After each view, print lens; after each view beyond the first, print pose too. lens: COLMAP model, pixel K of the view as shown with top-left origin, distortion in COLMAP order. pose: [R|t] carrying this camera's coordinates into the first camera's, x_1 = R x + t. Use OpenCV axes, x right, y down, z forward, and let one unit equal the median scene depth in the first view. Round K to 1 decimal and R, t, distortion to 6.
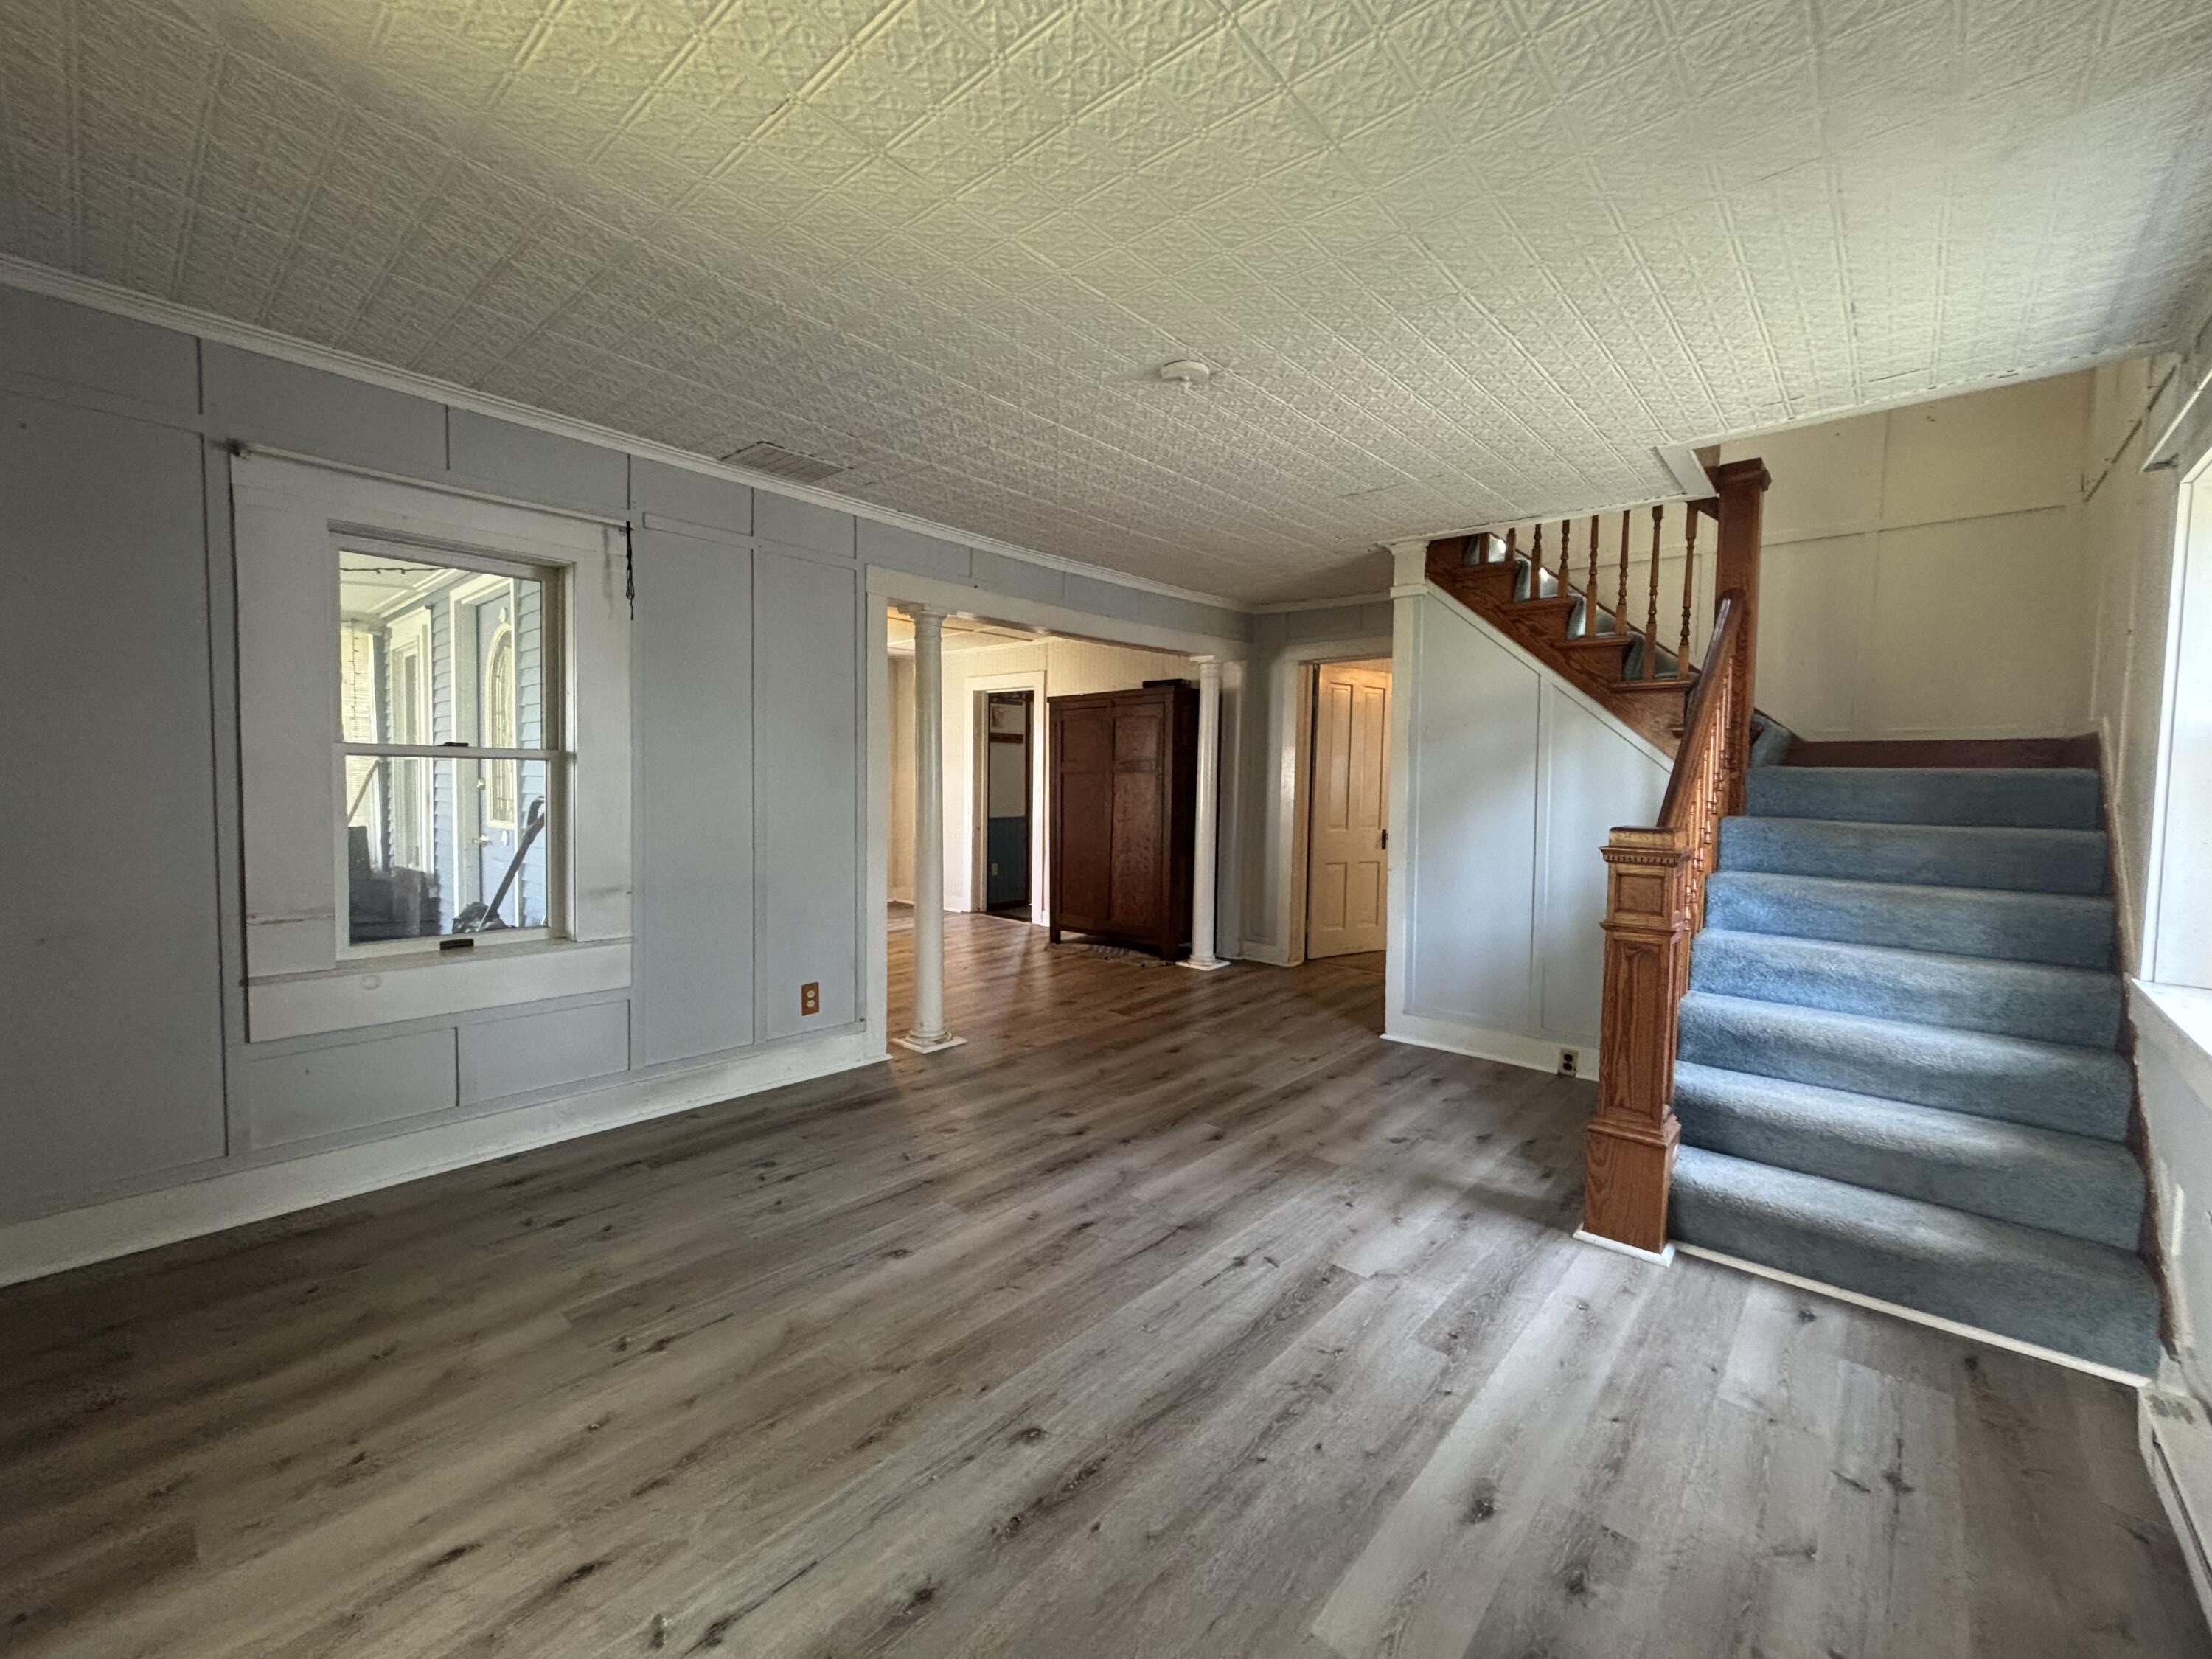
lens RADIAL K [[897.5, 0, 1105.9], [0, 897.5, 822.4], [0, 0, 1]] dist [-0.000616, -0.000082]
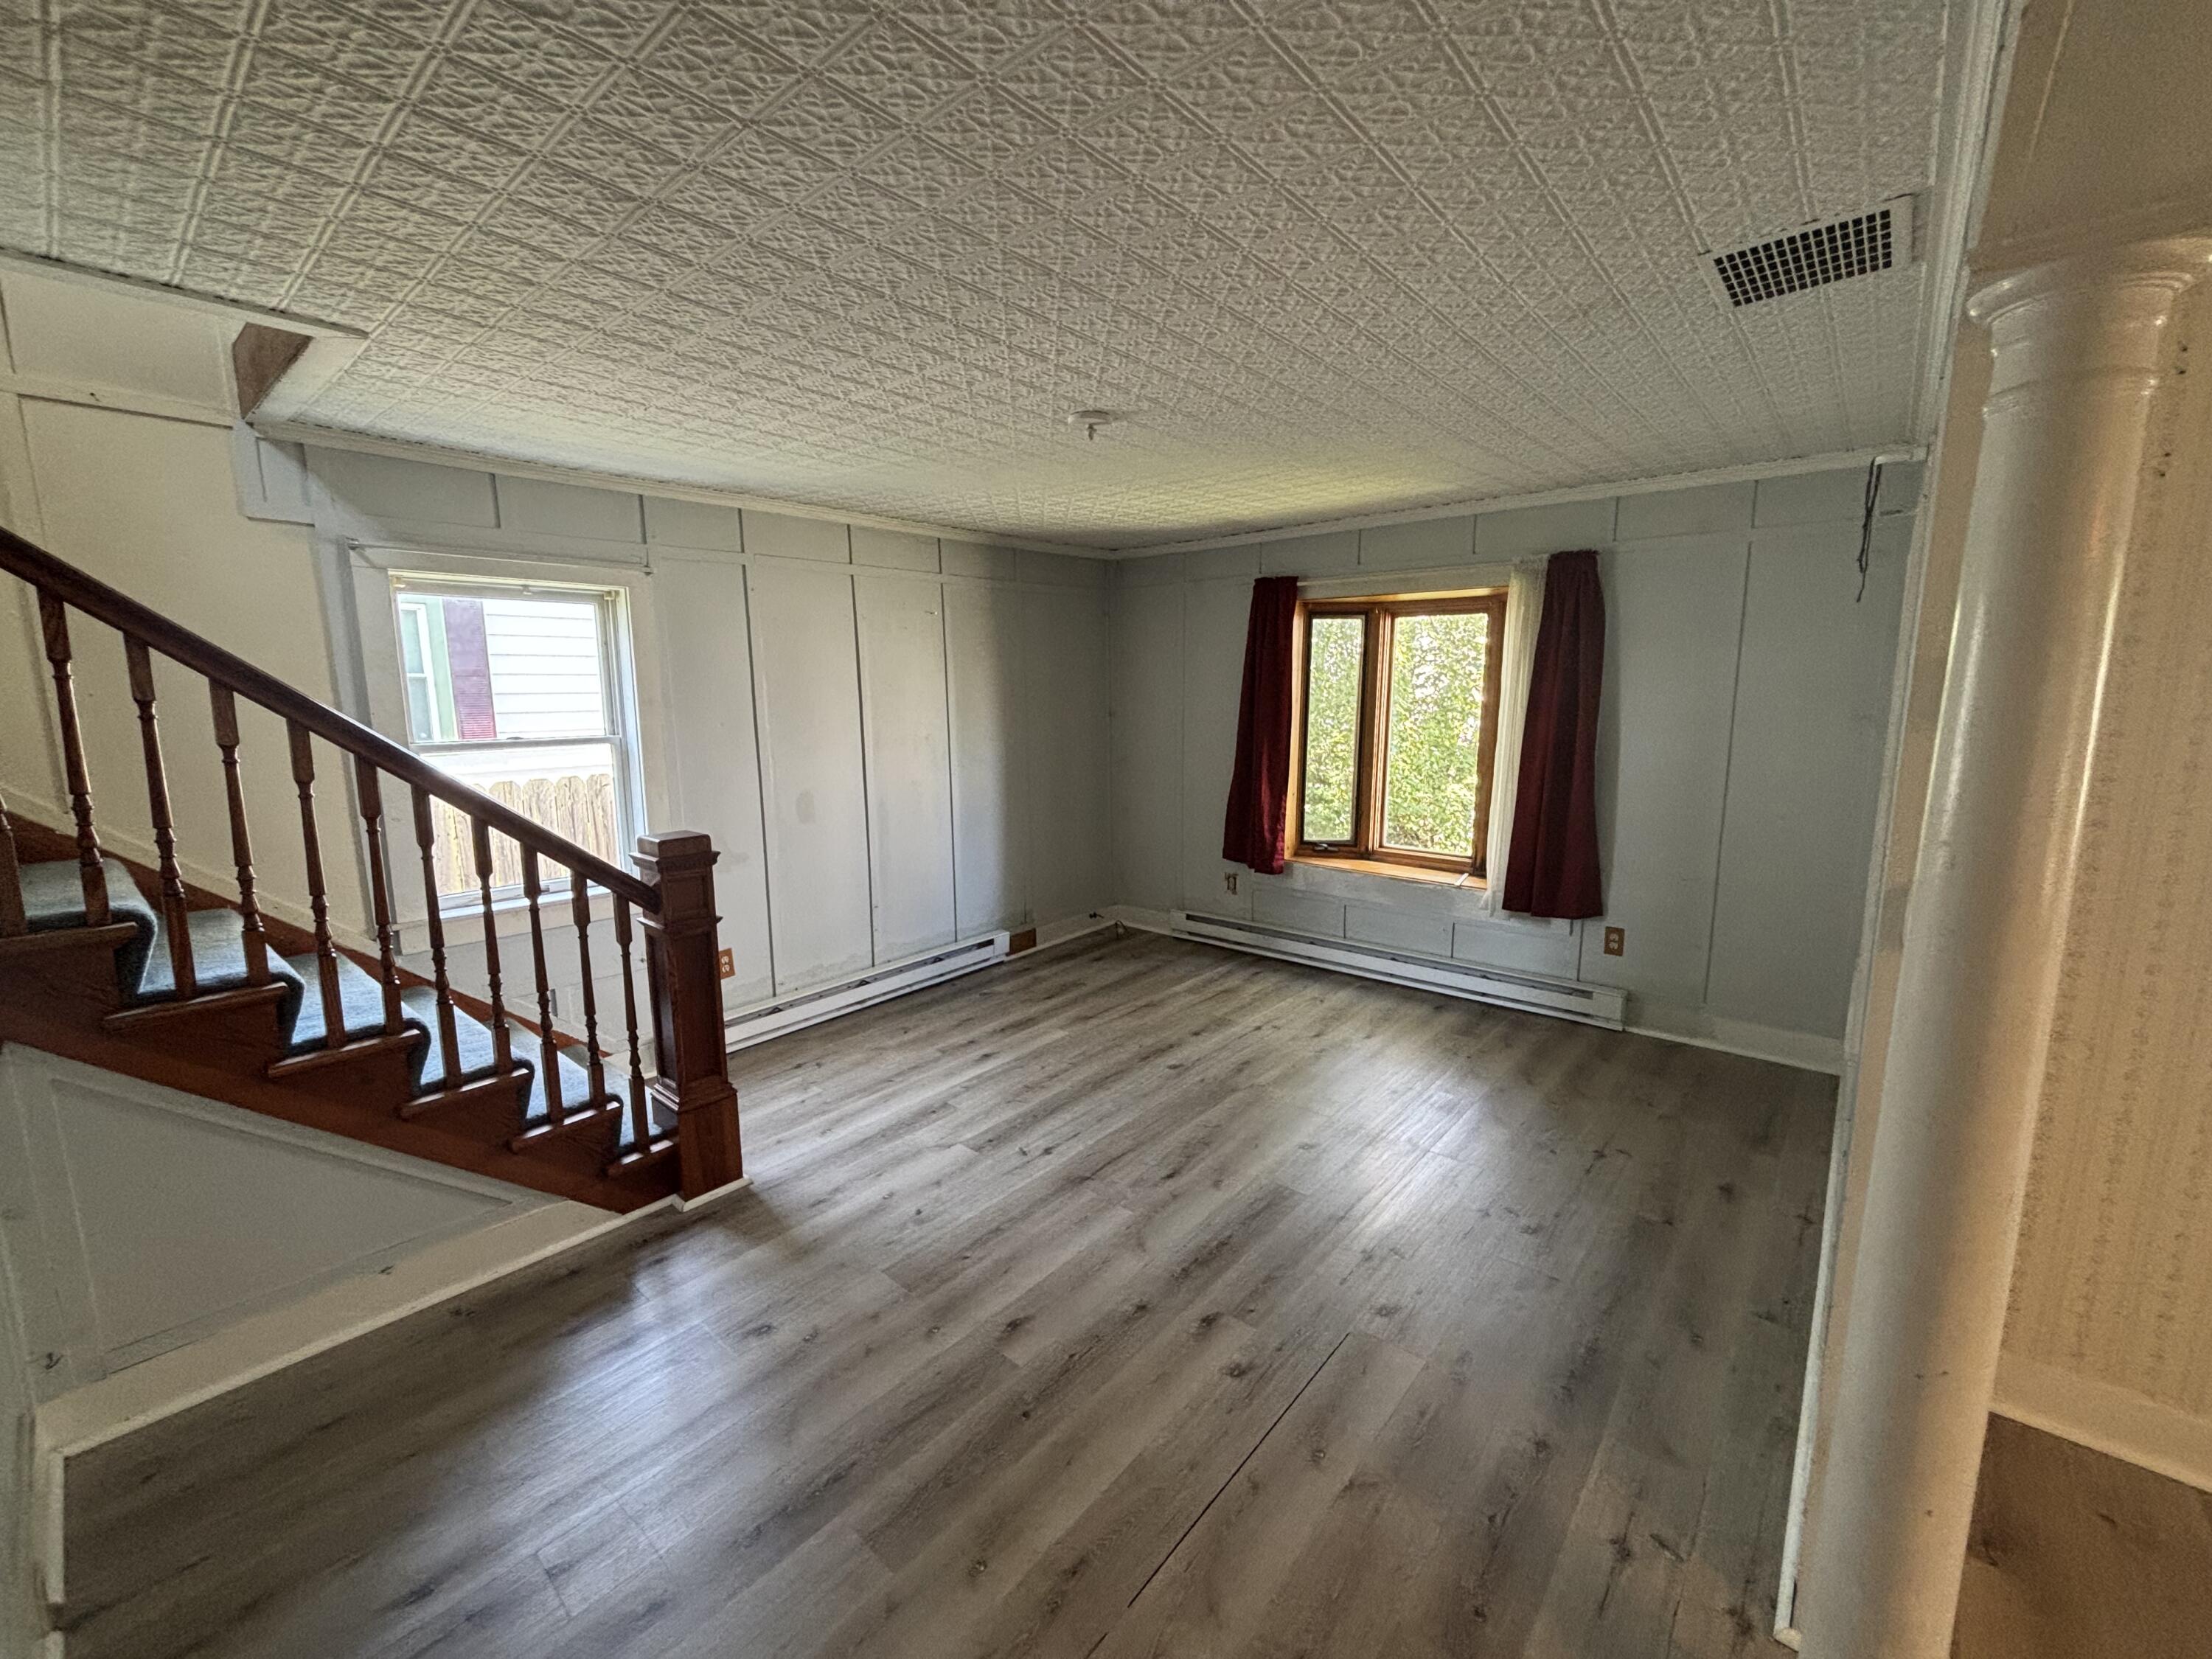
lens RADIAL K [[897.5, 0, 1107.9], [0, 897.5, 818.6], [0, 0, 1]] dist [-0.000616, -0.000082]
pose [[-0.999863, -0.000246, -0.016542, 0.078017], [-0.003693, 0.977968, 0.208722, -0.248881], [0.016126, 0.208755, -0.977835, 2.072437]]
